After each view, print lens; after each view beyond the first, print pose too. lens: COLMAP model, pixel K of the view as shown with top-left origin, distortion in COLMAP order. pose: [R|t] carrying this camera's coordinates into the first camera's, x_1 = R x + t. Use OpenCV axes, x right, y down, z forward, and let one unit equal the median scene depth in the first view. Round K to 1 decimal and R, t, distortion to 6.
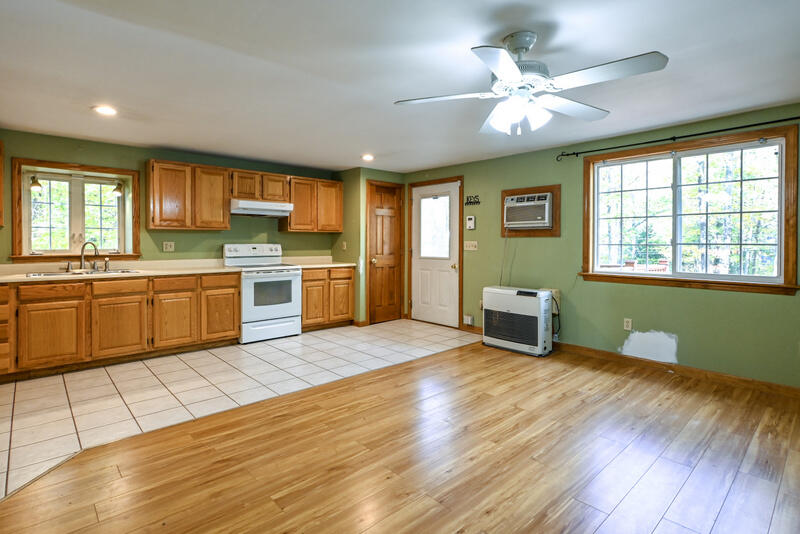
lens RADIAL K [[400.7, 0, 401.1], [0, 400.7, 245.9], [0, 0, 1]] dist [-0.010182, 0.006378]
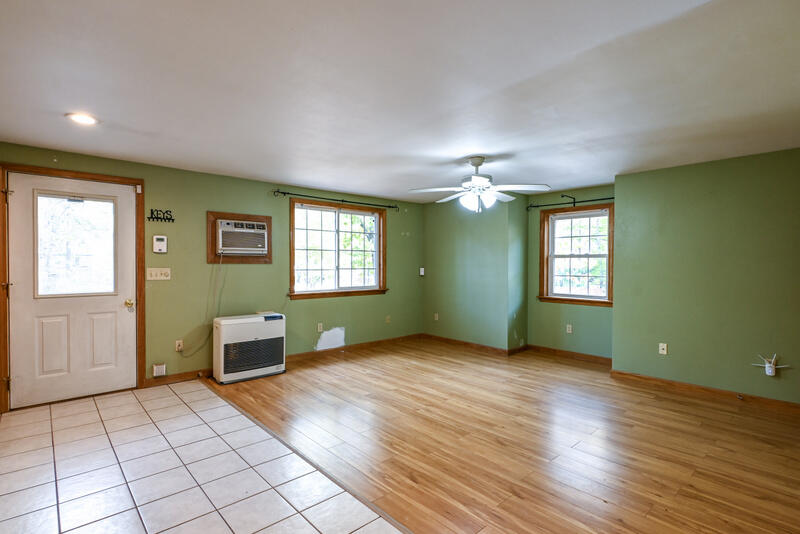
lens RADIAL K [[400.7, 0, 400.0], [0, 400.7, 266.2], [0, 0, 1]] dist [-0.010182, 0.006378]
pose [[0.008076, -0.009789, 0.999919, -0.689521], [0.005763, 0.999936, 0.009742, -0.023222], [-0.999951, 0.005684, 0.008132, 0.609691]]
